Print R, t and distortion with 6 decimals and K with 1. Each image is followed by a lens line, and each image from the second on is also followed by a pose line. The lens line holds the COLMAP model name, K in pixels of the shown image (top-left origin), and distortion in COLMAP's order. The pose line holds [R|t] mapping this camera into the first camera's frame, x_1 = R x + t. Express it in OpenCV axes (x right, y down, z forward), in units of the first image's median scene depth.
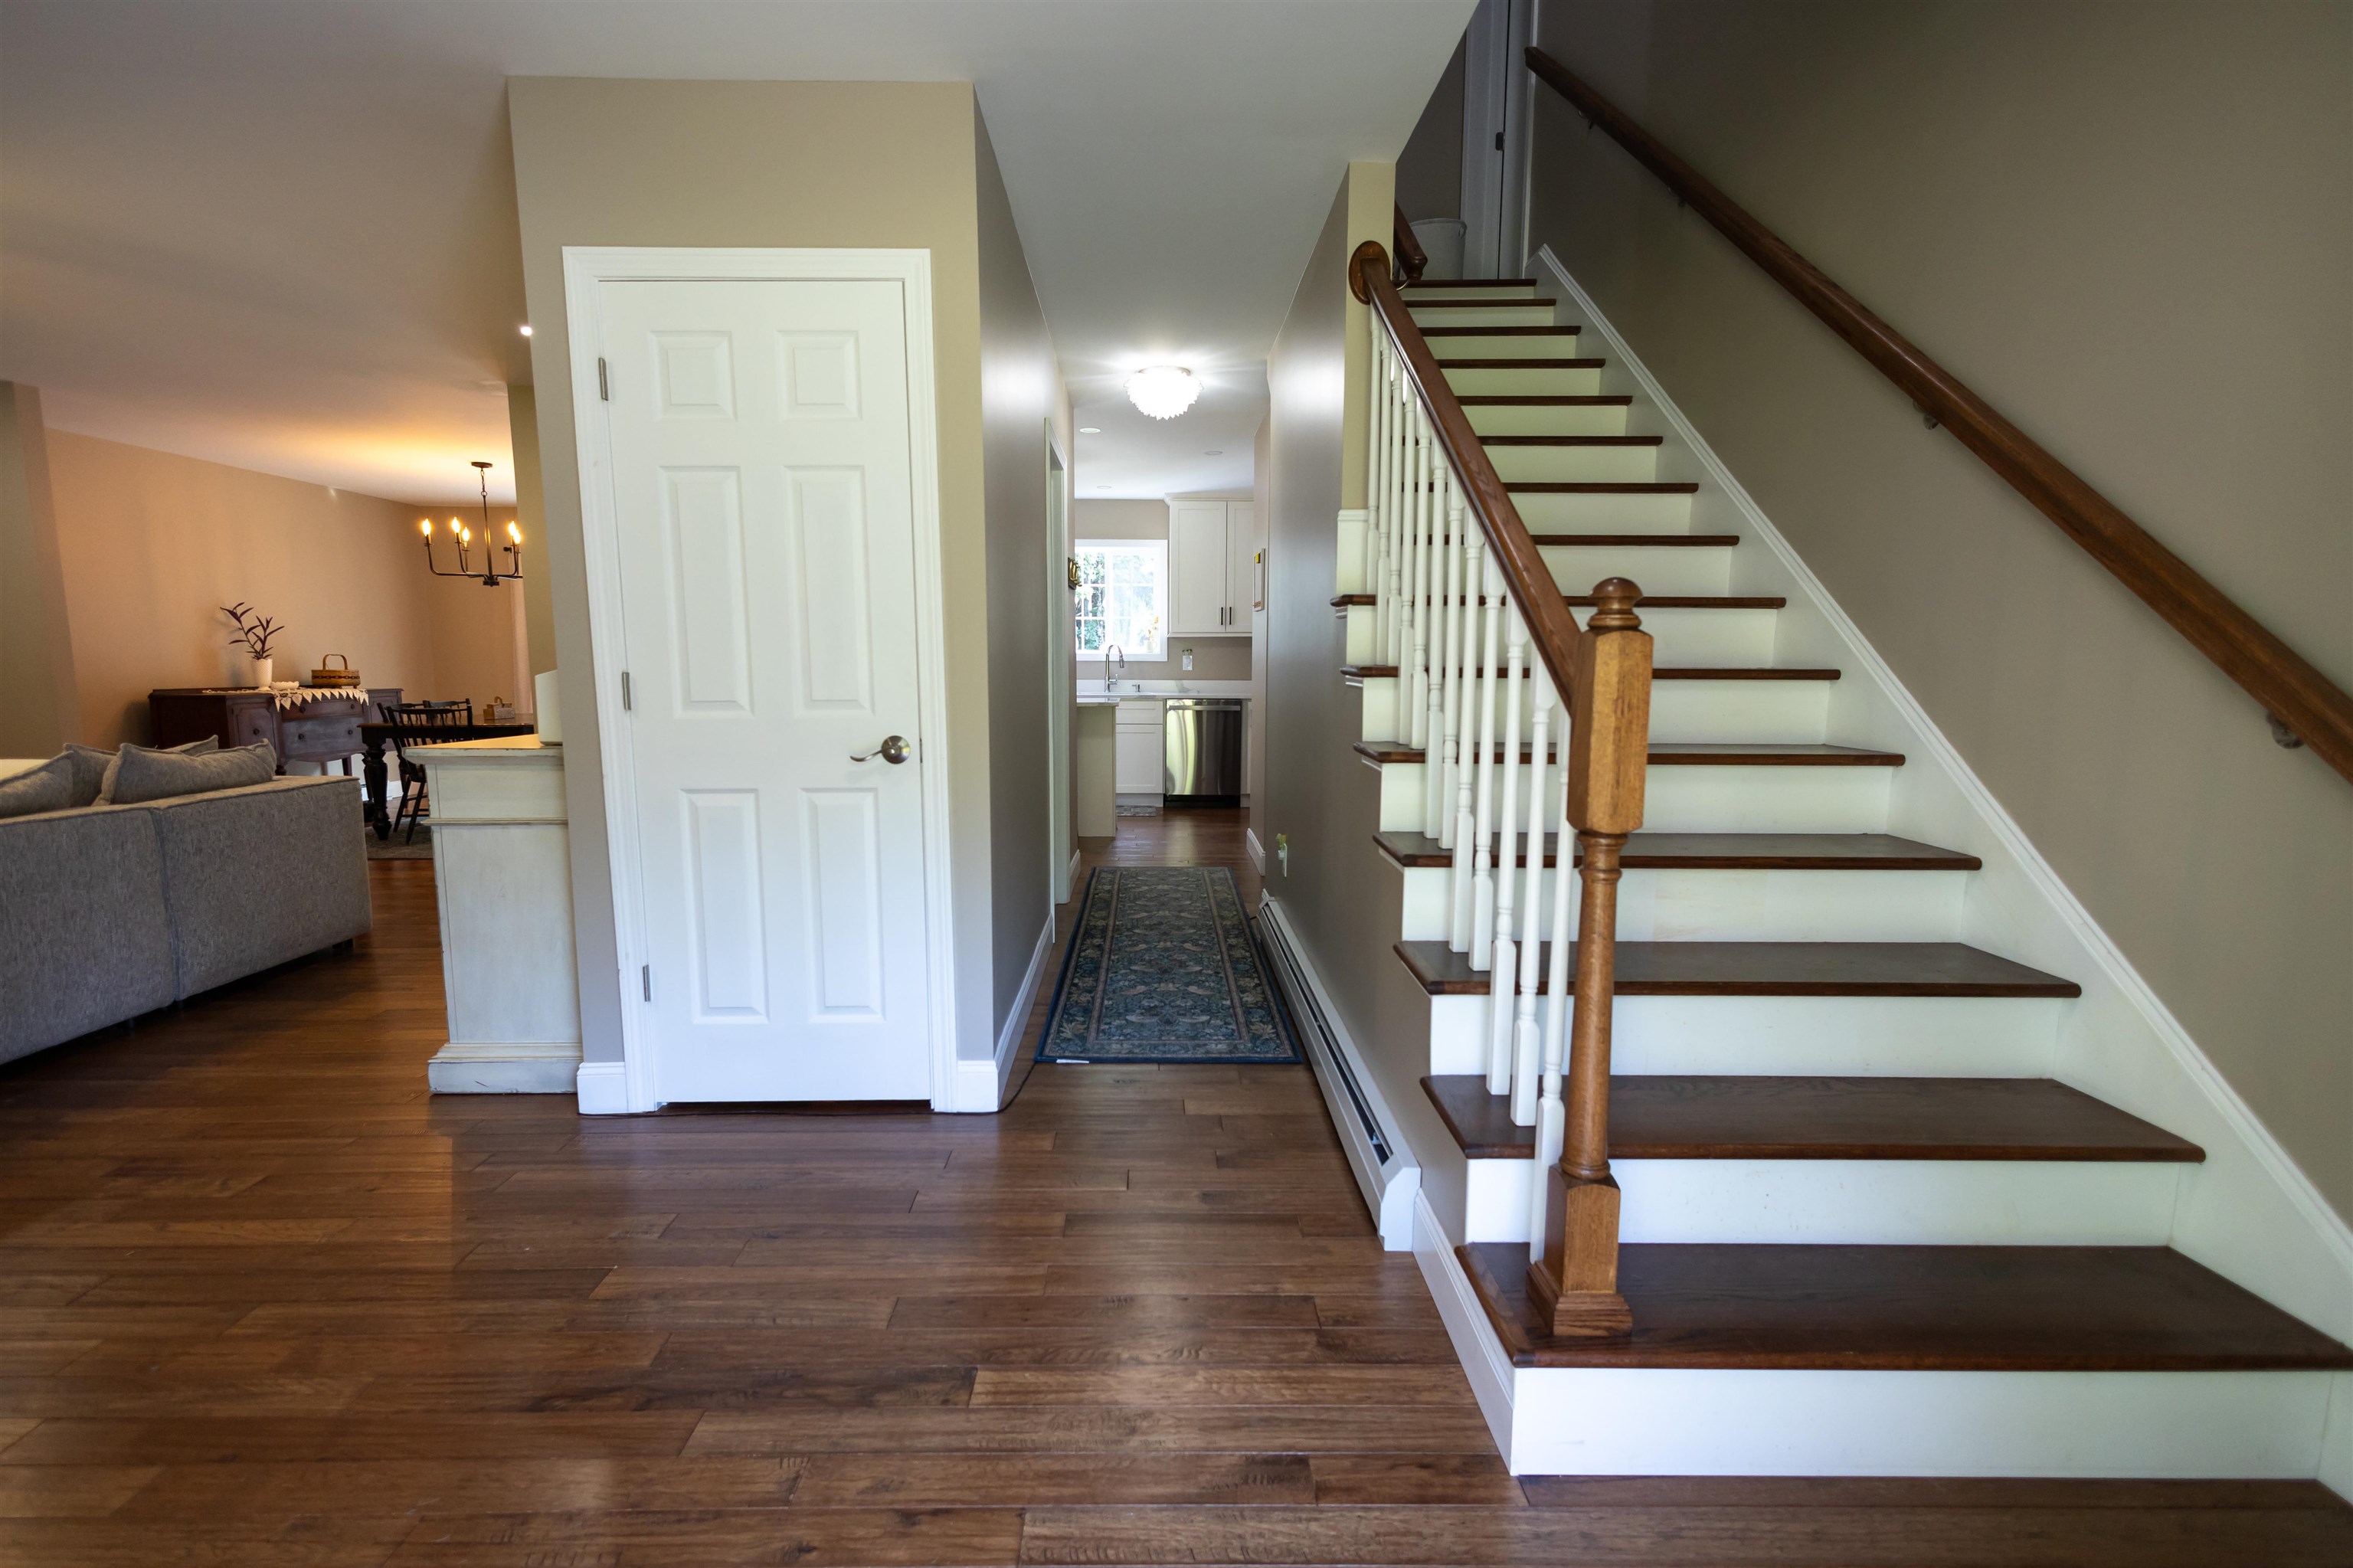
lens RADIAL K [[1089.5, 0, 1142.9], [0, 1089.5, 801.5], [0, 0, 1]] dist [0.004085, 0.000579]
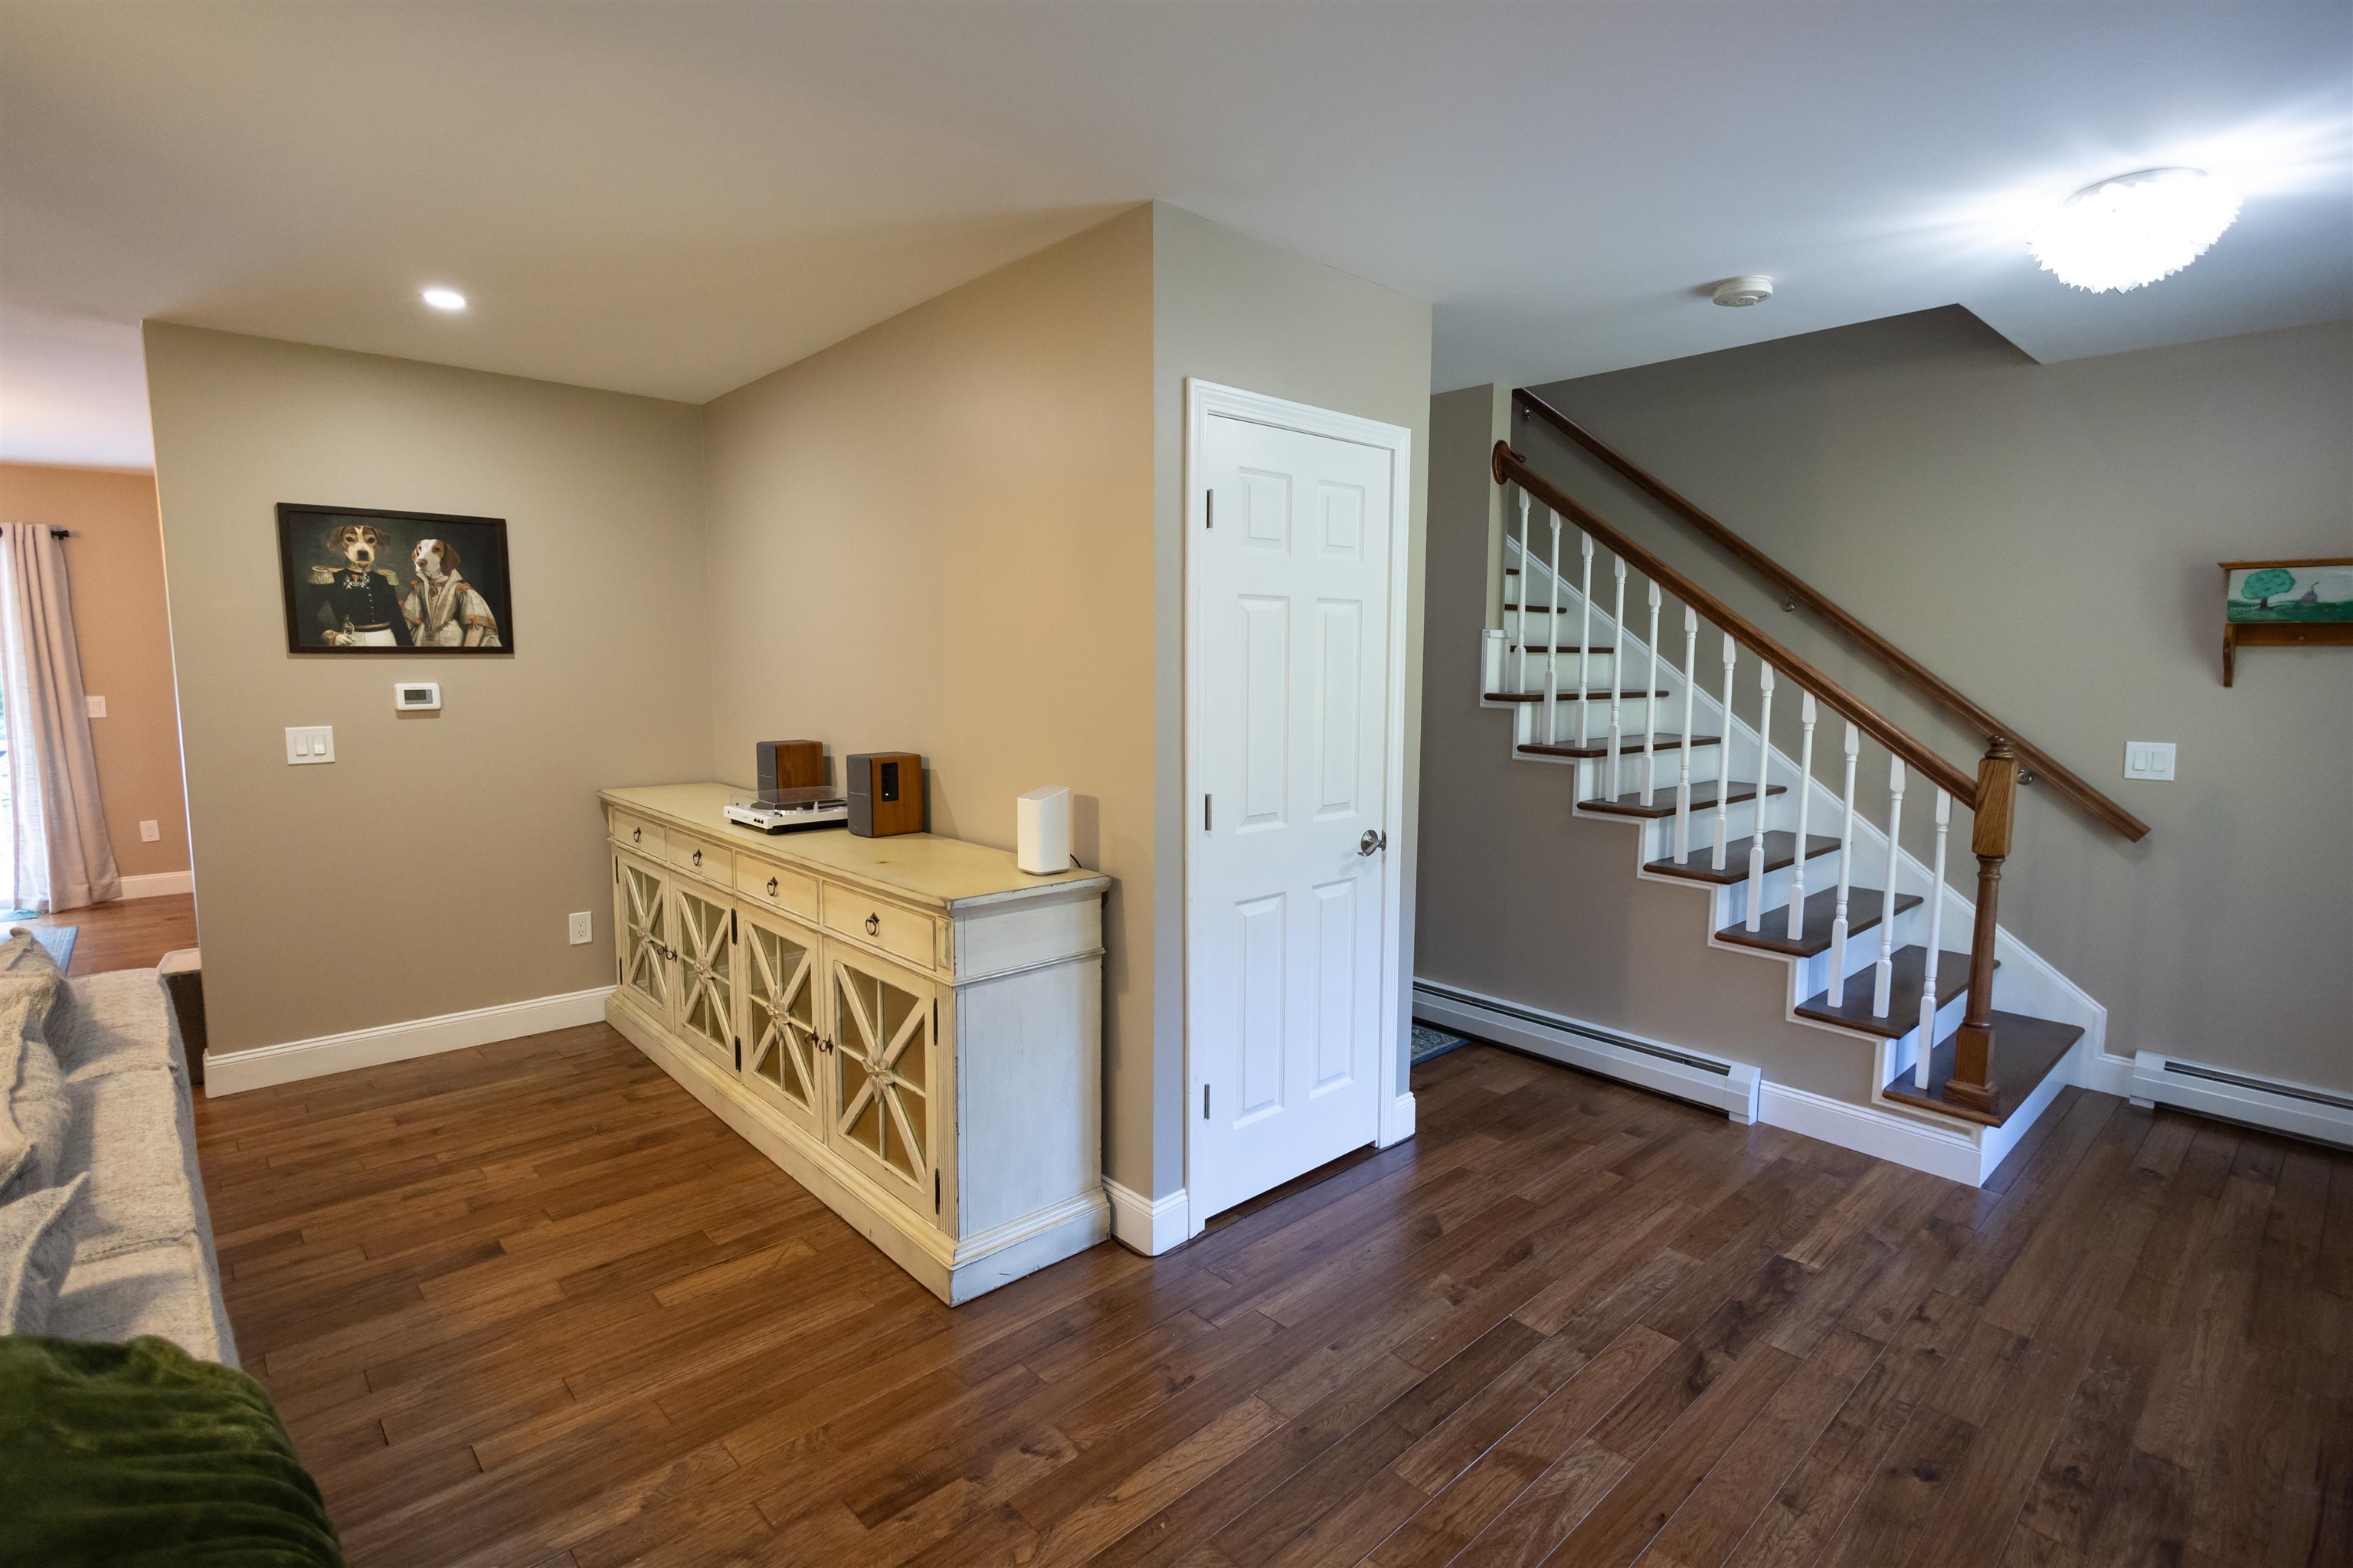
lens RADIAL K [[1101.3, 0, 1176.5], [0, 1101.3, 784.0], [0, 0, 1]] dist [-0.000934, -0.000213]
pose [[0.754661, -0.075486, 0.651758, -1.096897], [0.092773, 0.995656, 0.007895, -0.131365], [-0.649522, 0.054507, 0.758386, 0.235285]]
